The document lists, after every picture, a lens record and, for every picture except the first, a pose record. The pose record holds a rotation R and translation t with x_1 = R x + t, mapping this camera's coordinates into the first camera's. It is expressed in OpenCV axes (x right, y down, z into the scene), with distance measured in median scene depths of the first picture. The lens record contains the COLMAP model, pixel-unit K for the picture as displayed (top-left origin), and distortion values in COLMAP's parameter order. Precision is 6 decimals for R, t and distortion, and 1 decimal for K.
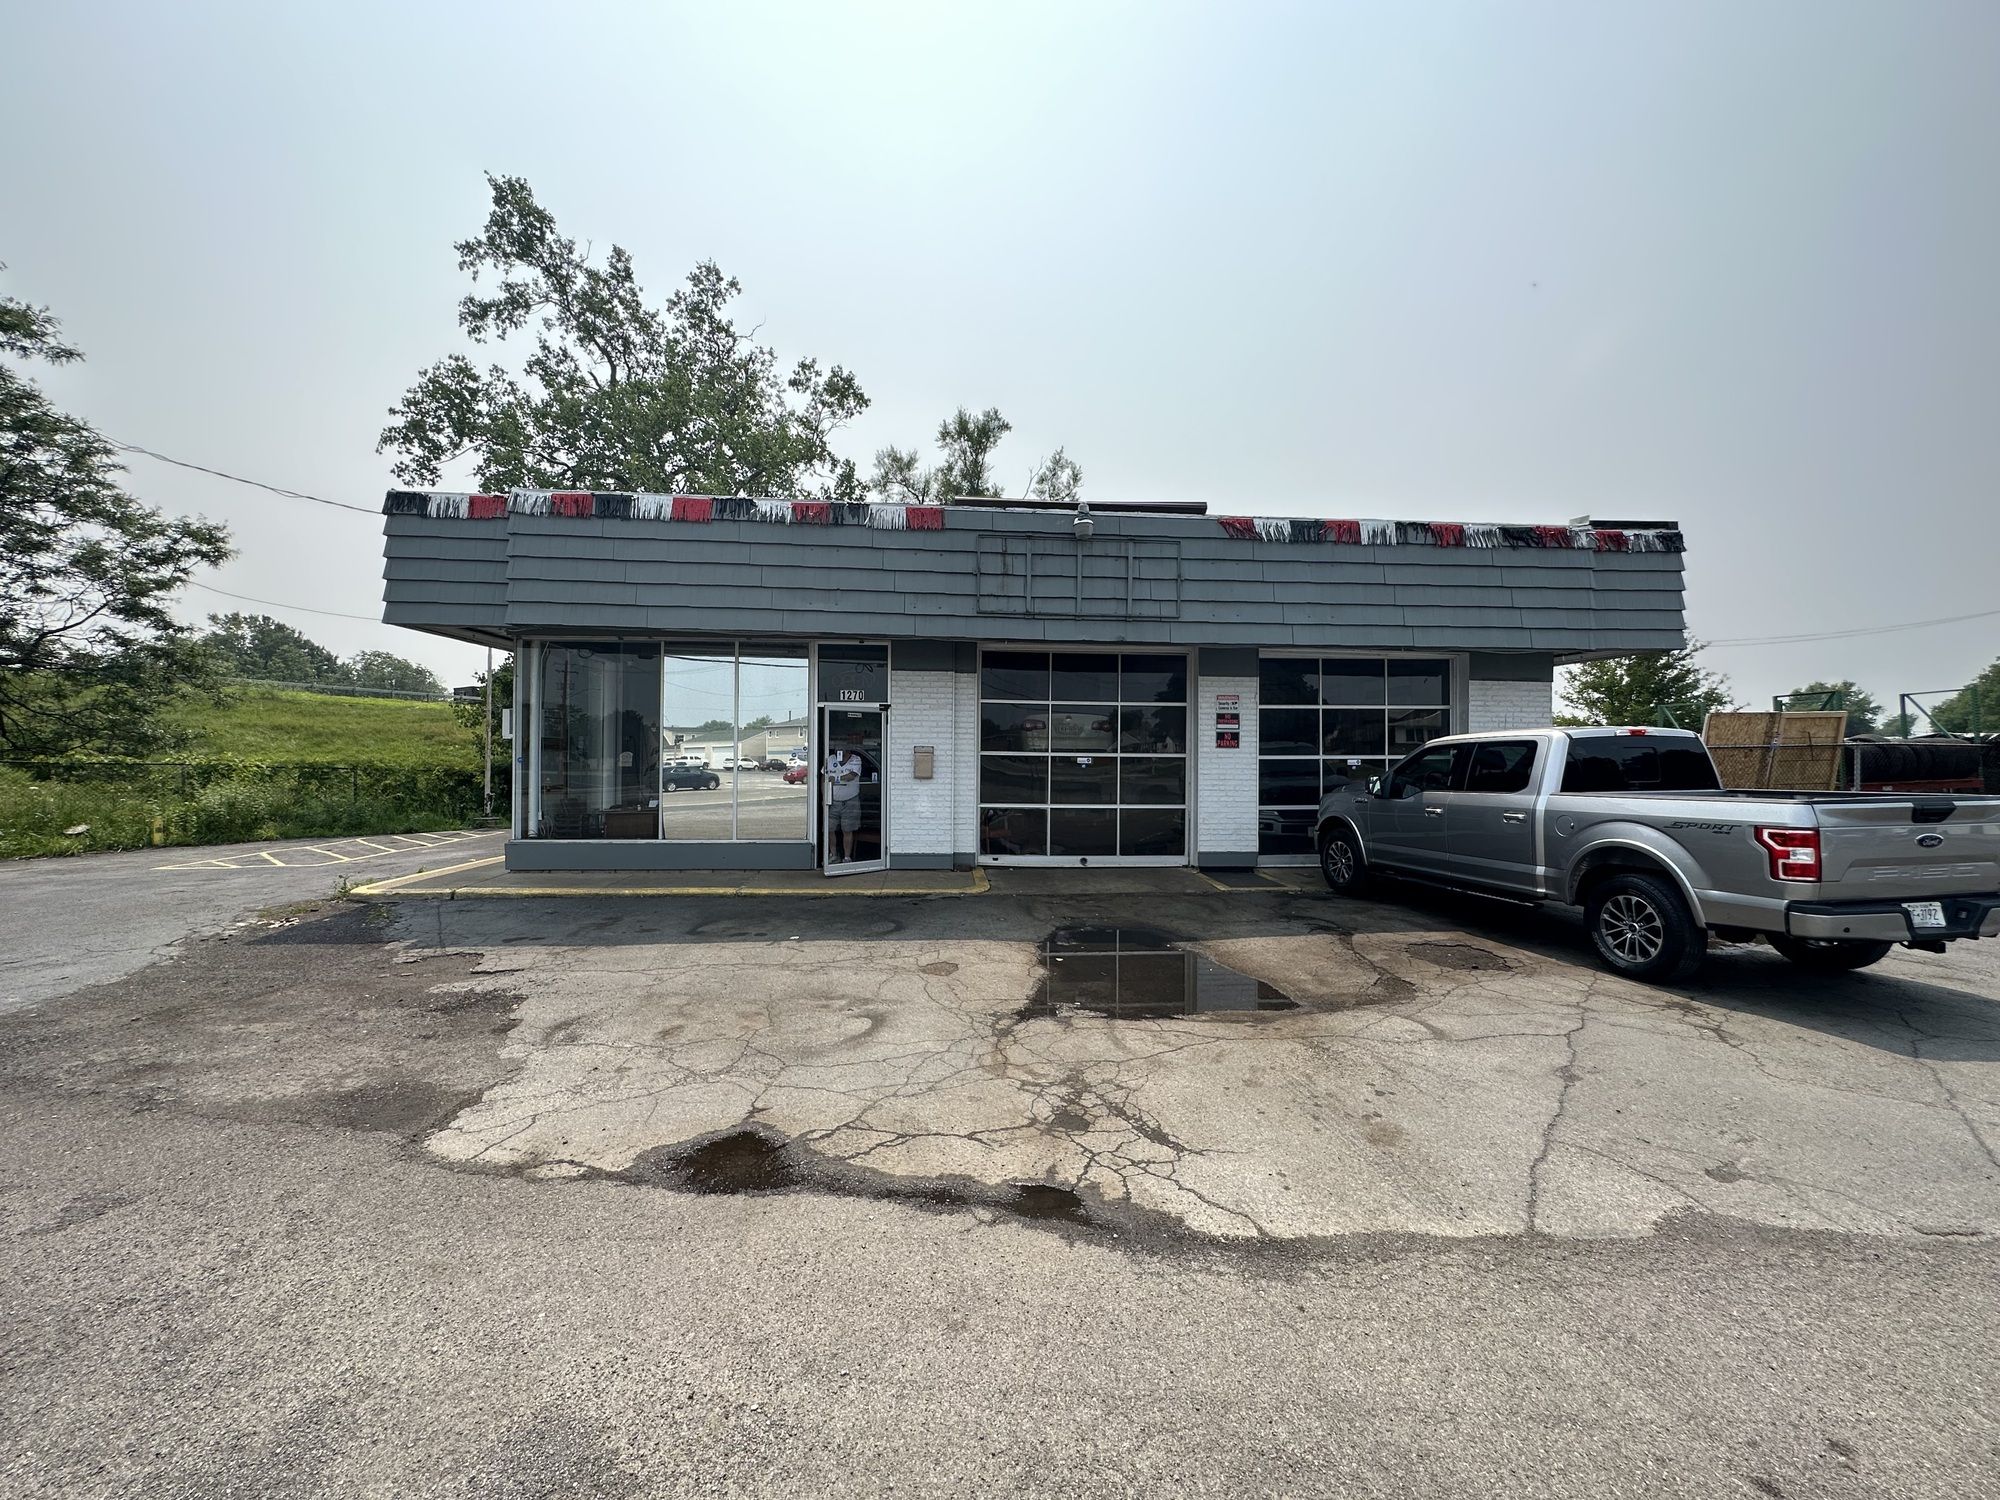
lens RADIAL K [[802.9, 0, 1012.3], [0, 802.9, 744.7], [0, 0, 1]] dist [-0.000419, 0.000244]
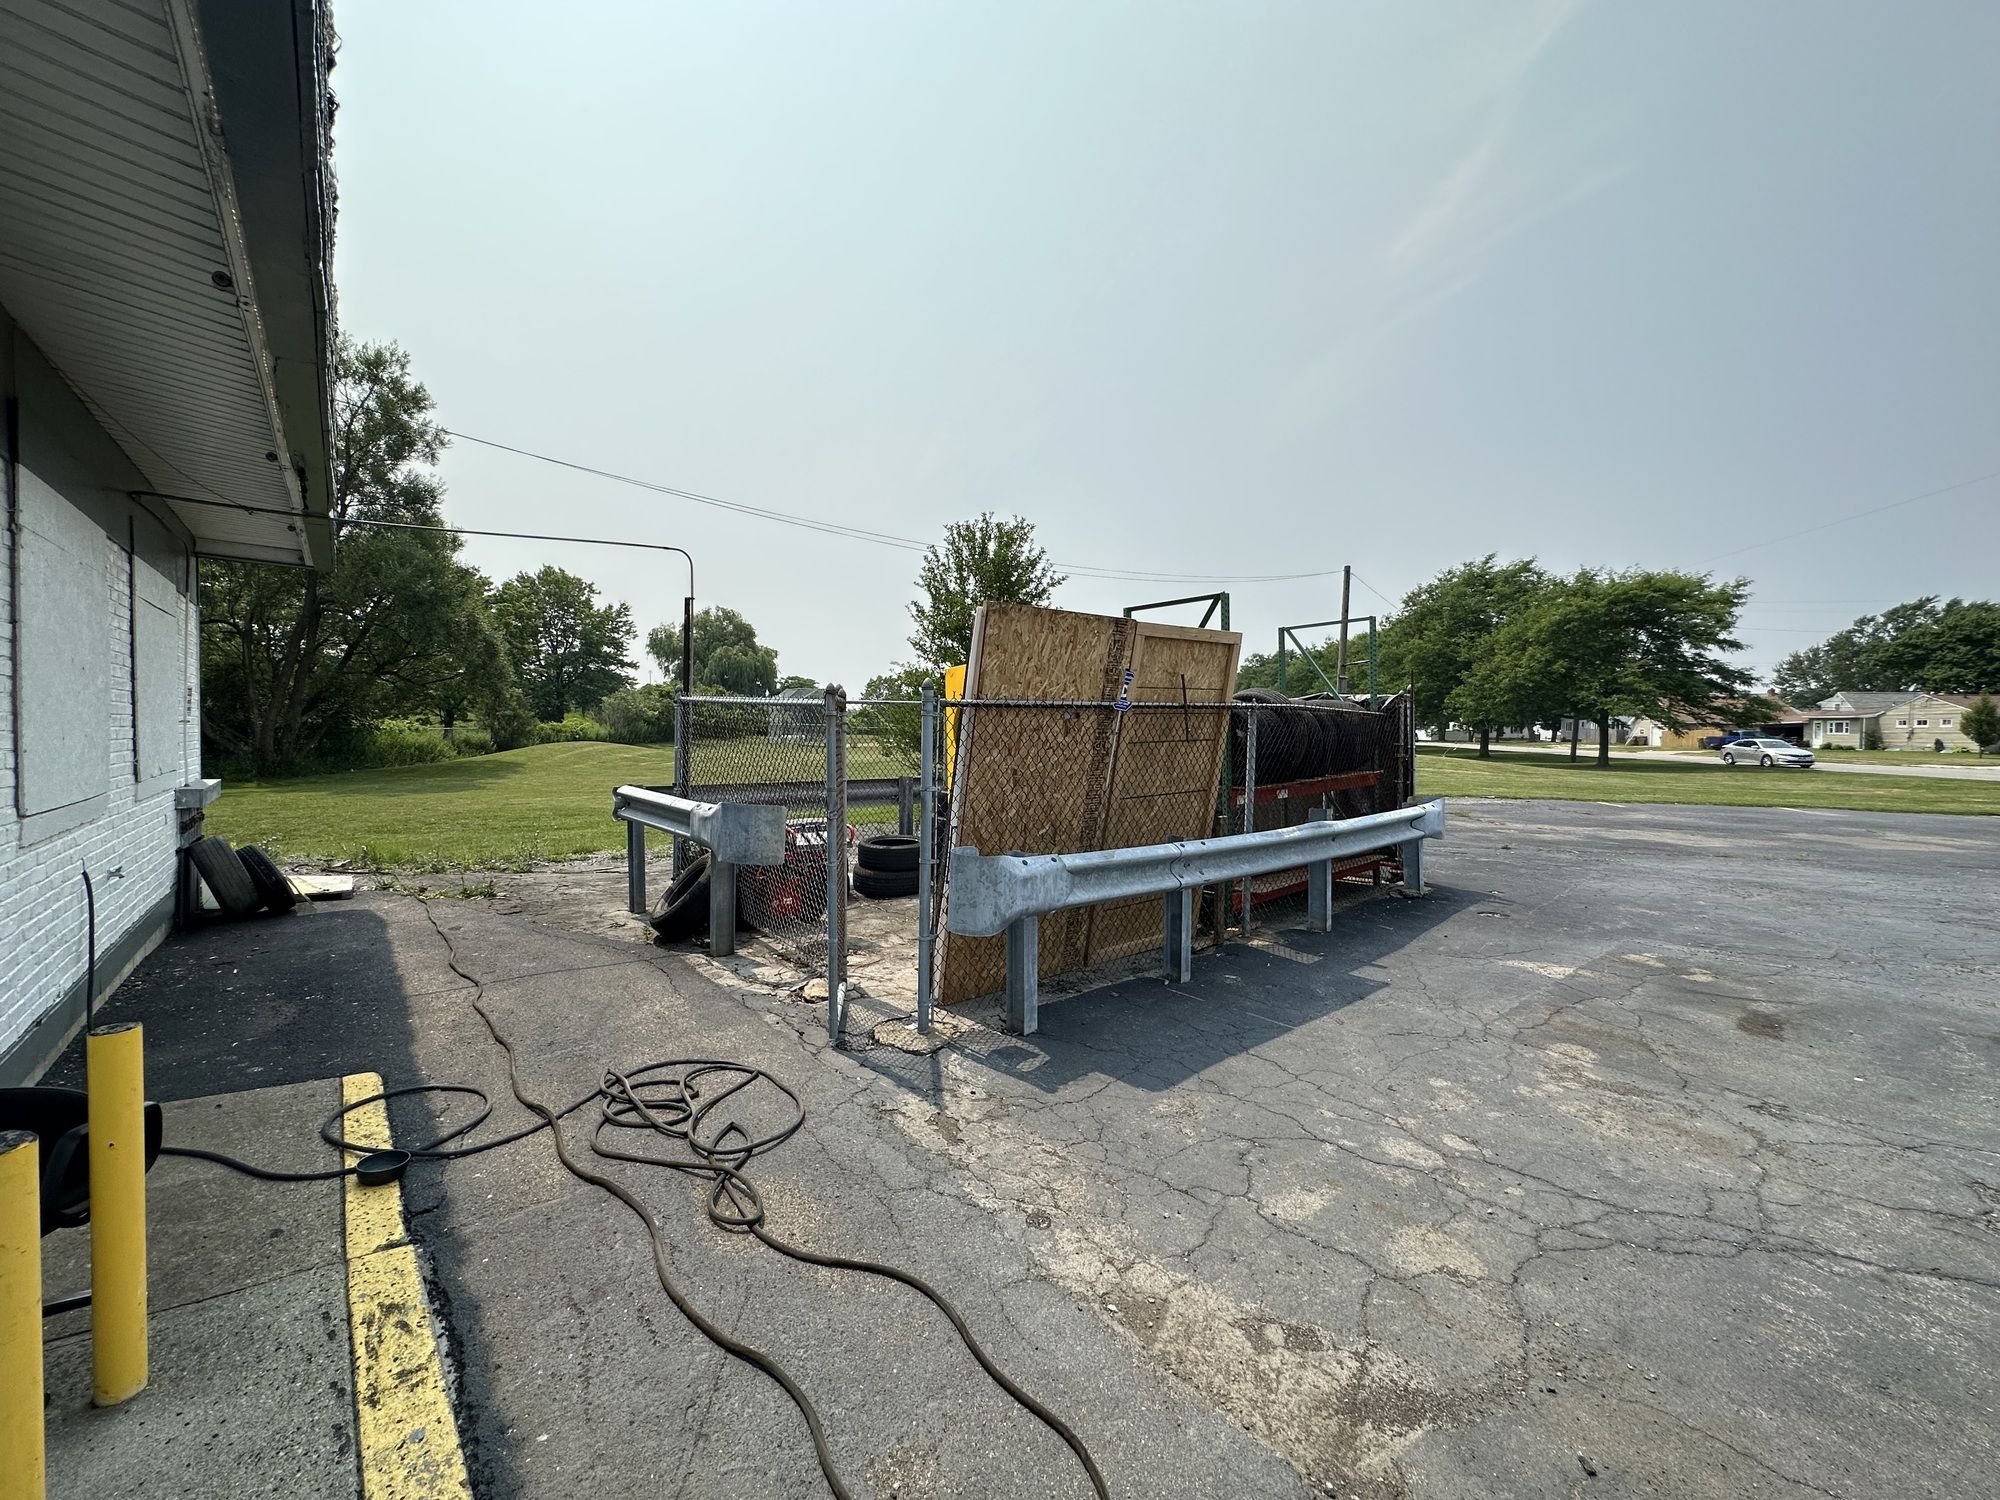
lens RADIAL K [[797.6, 0, 994.4], [0, 797.6, 745.4], [0, 0, 1]] dist [-0.000700, 0.000215]
pose [[0.829463, -0.005380, 0.558536, 0.668788], [-0.018197, 0.999163, 0.036649, 0.008301], [-0.558266, -0.040563, 0.828670, 0.699427]]
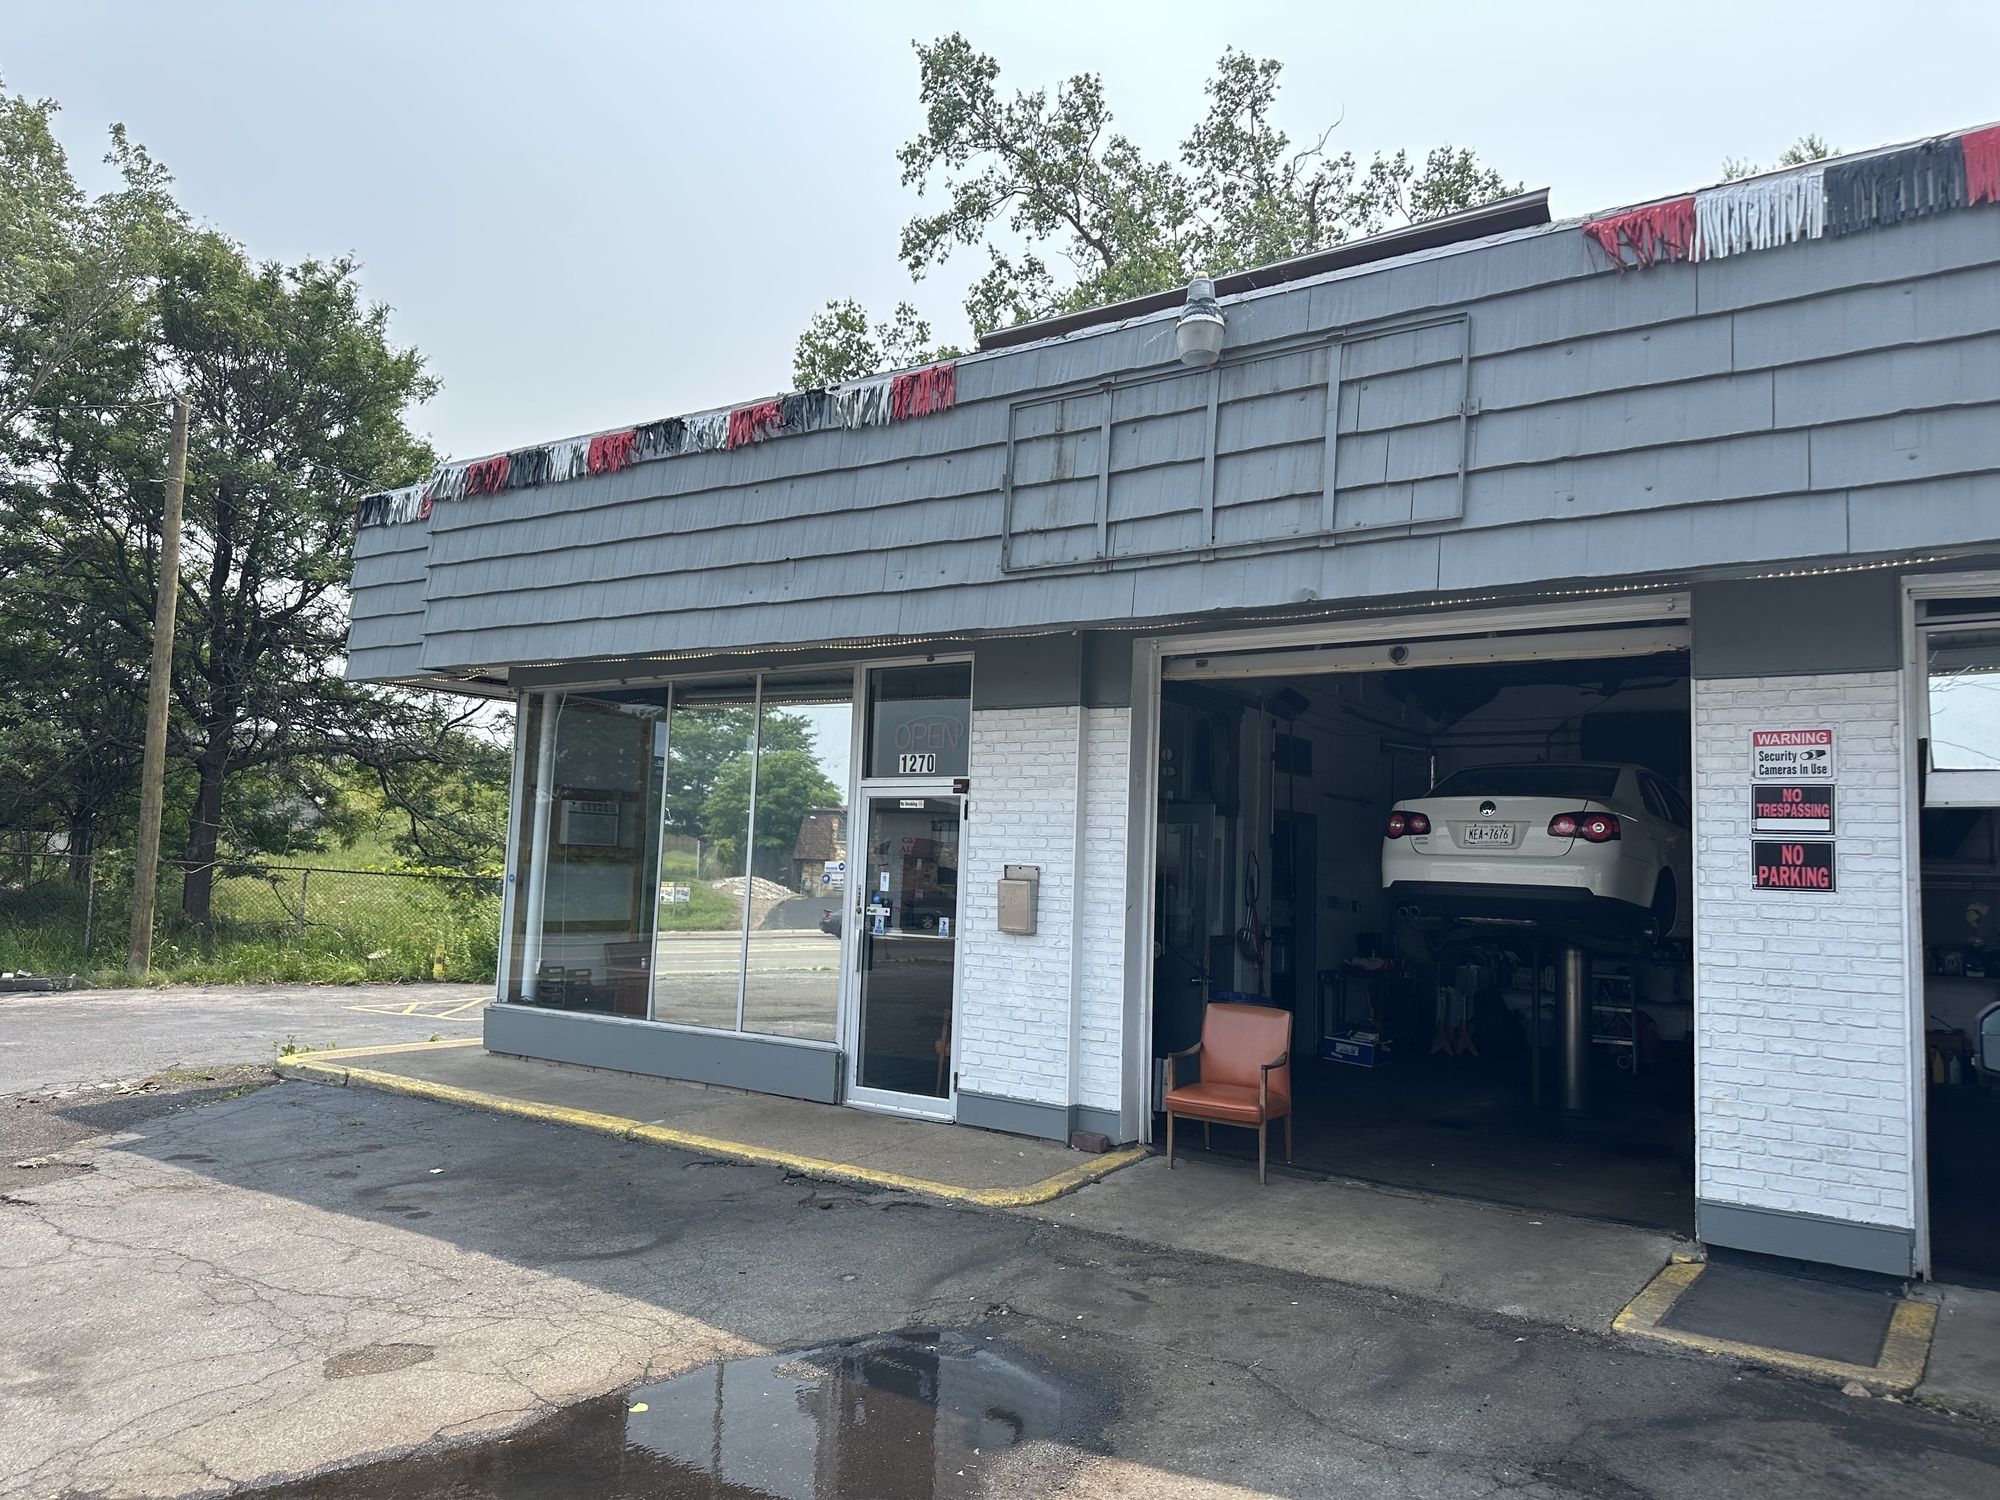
lens RADIAL K [[1398.0, 0, 1010.4], [0, 1398.0, 744.5], [0, 0, 1]] dist [0.109472, -0.148035]
pose [[0.769482, -0.038625, -0.637499, 0.337797], [-0.017516, 0.996518, -0.081519, -0.001824], [0.638428, 0.073894, 0.766126, 0.291479]]
